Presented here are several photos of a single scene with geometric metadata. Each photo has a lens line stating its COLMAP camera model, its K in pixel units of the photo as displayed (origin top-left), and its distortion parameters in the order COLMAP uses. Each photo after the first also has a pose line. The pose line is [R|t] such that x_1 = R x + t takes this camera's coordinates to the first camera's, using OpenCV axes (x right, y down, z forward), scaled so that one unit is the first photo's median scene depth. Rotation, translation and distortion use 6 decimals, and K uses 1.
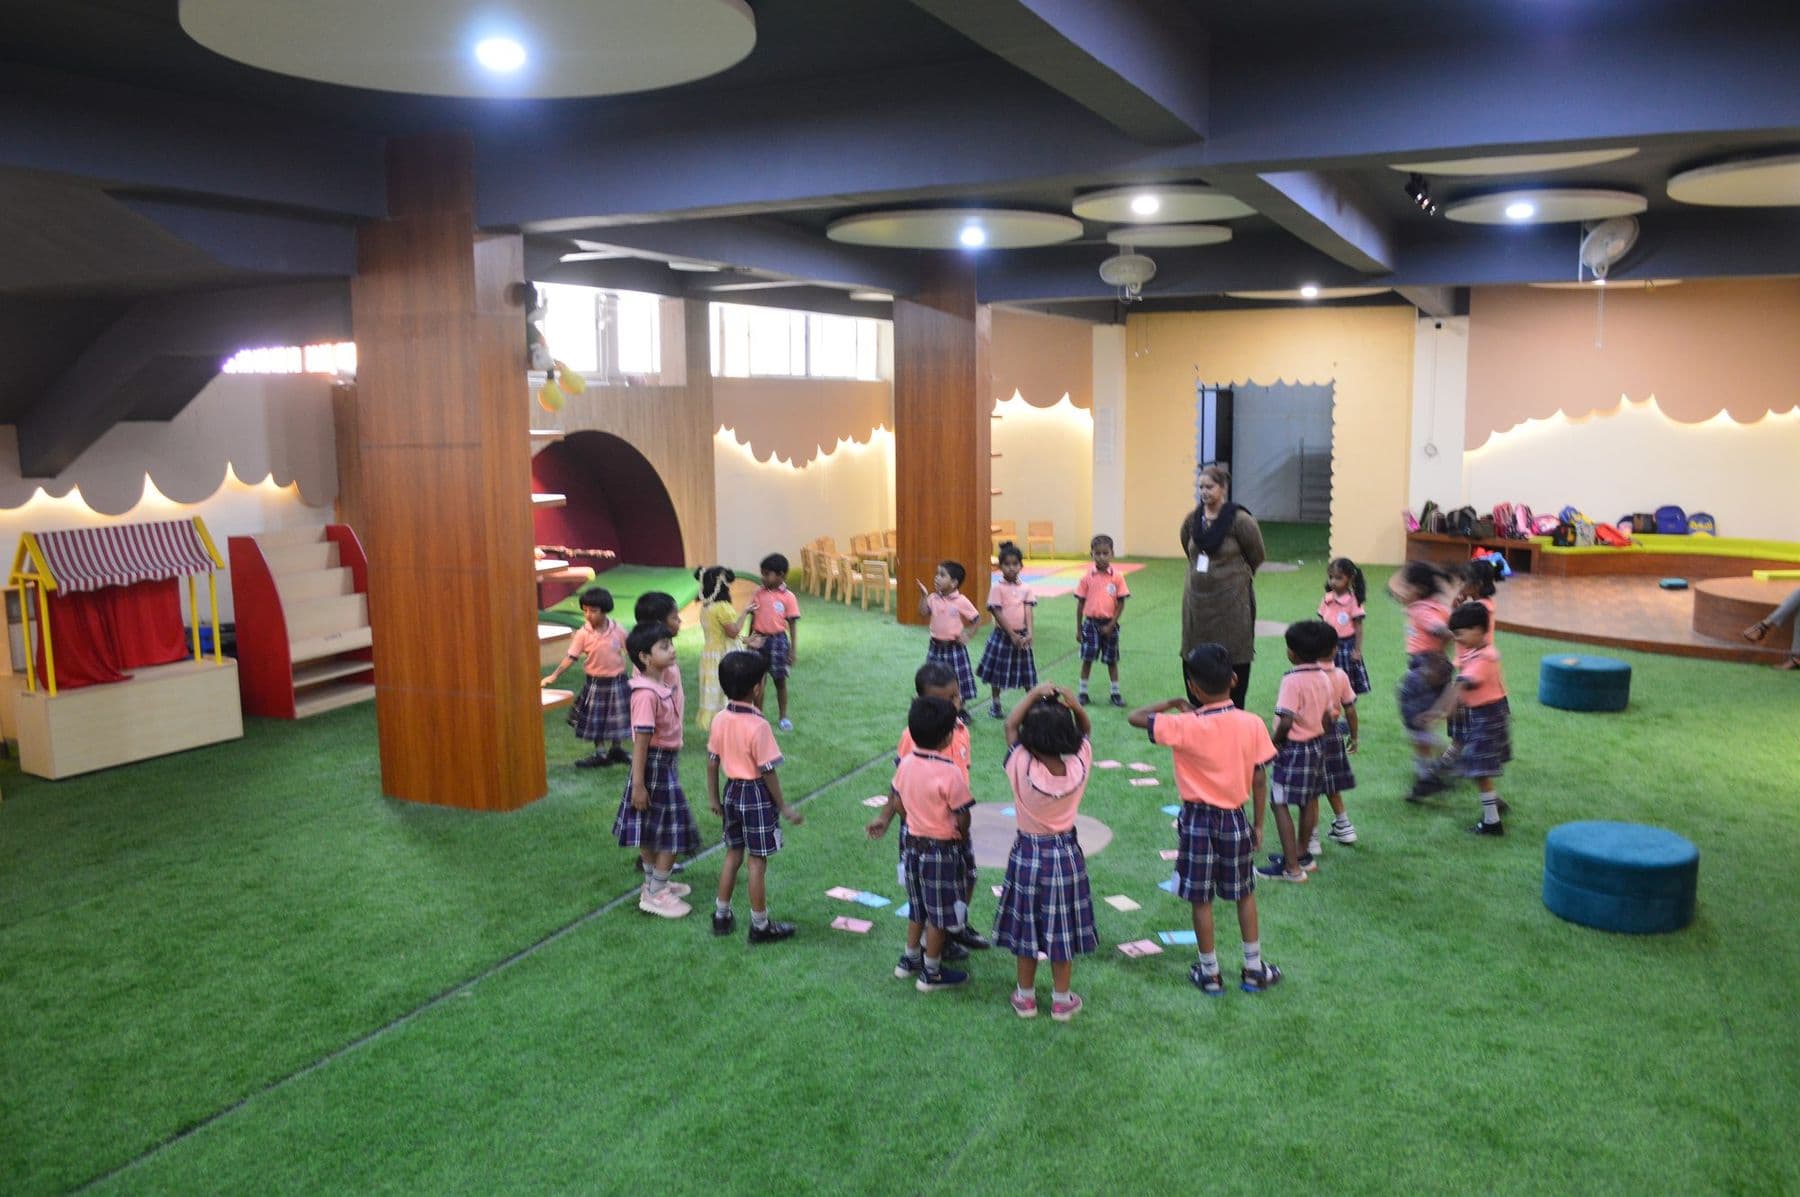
lens RADIAL K [[1490.9, 0, 905.2], [0, 1490.9, 605.1], [0, 0, 1]] dist [-0.016307, -0.007110]
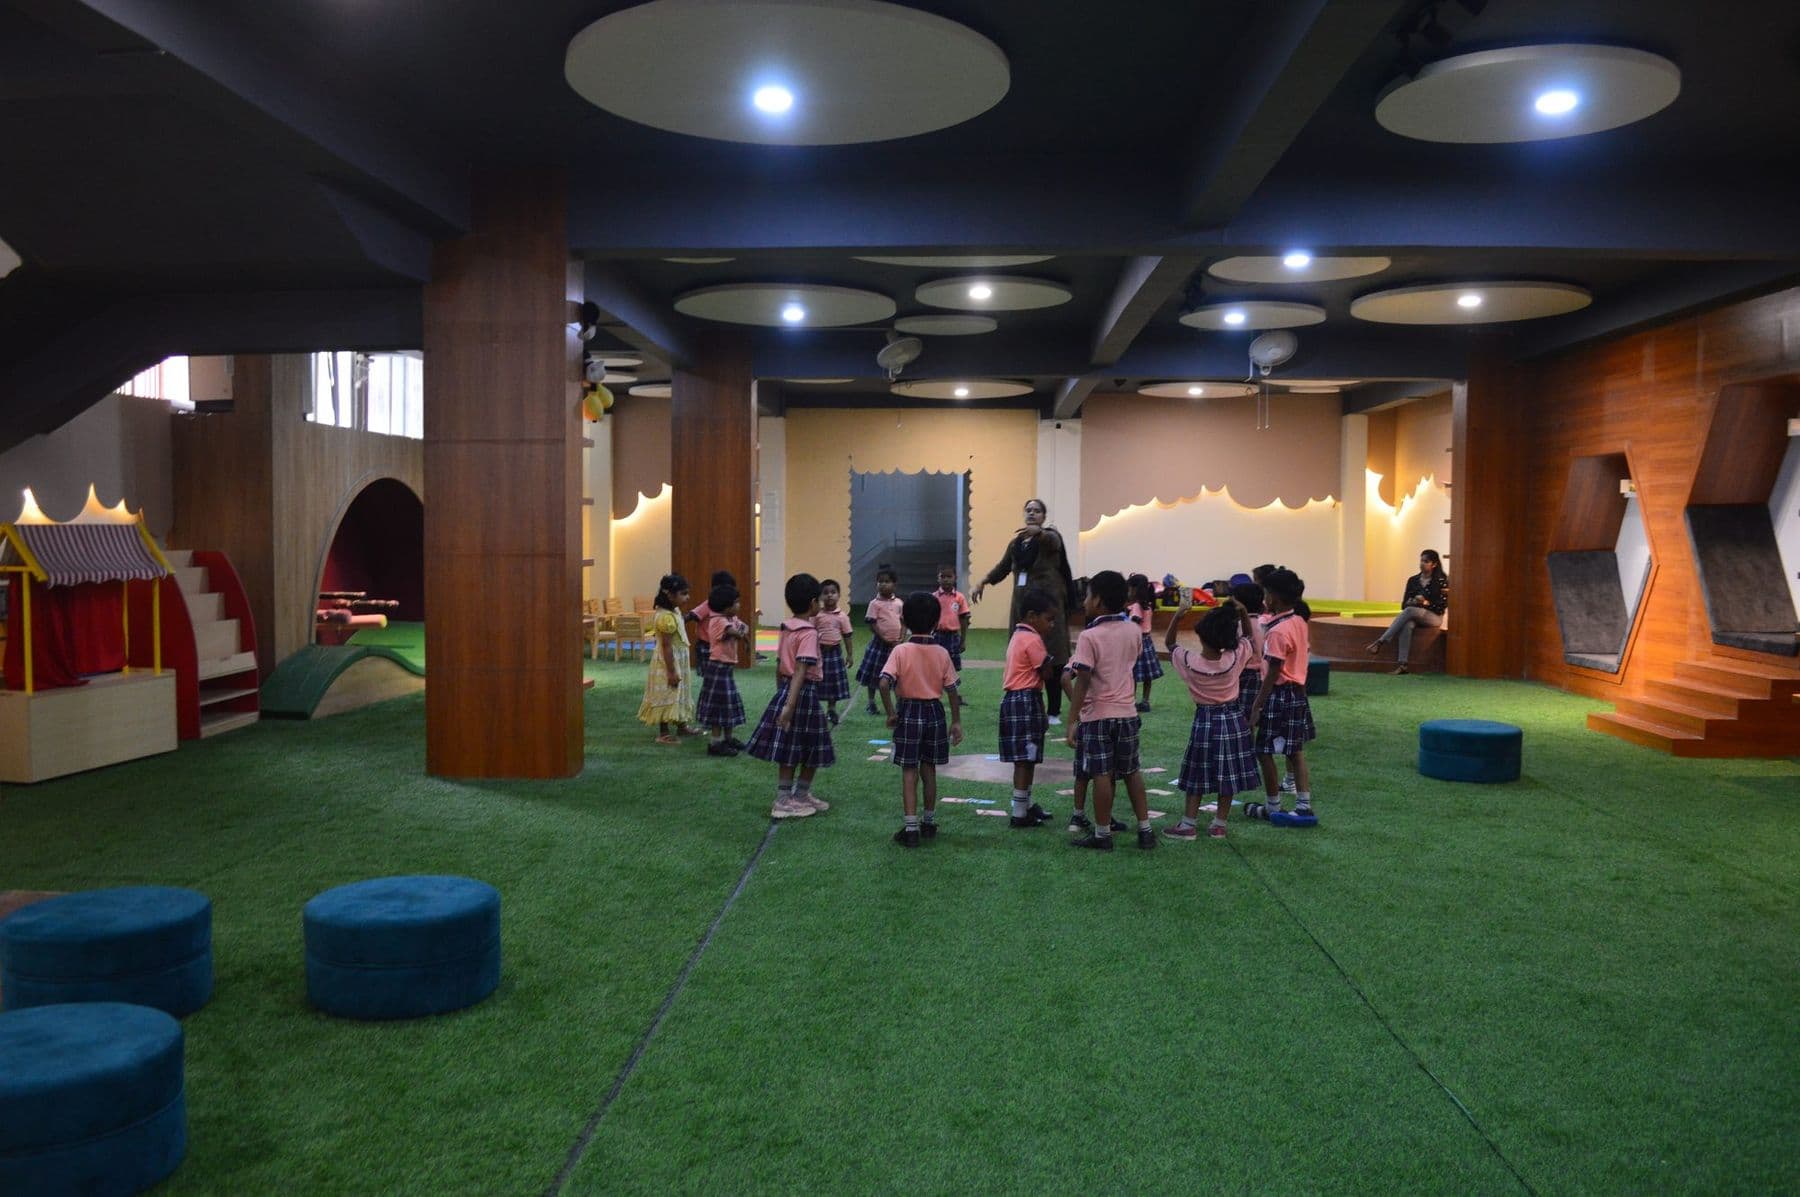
lens RADIAL K [[1490.9, 0, 888.8], [0, 1490.9, 597.7], [0, 0, 1]] dist [-0.016307, -0.007110]
pose [[0.932369, 0.000666, 0.361508, -0.319762], [0.033453, 0.995548, -0.088115, 0.080078], [-0.359957, 0.094249, 0.928196, -0.076763]]
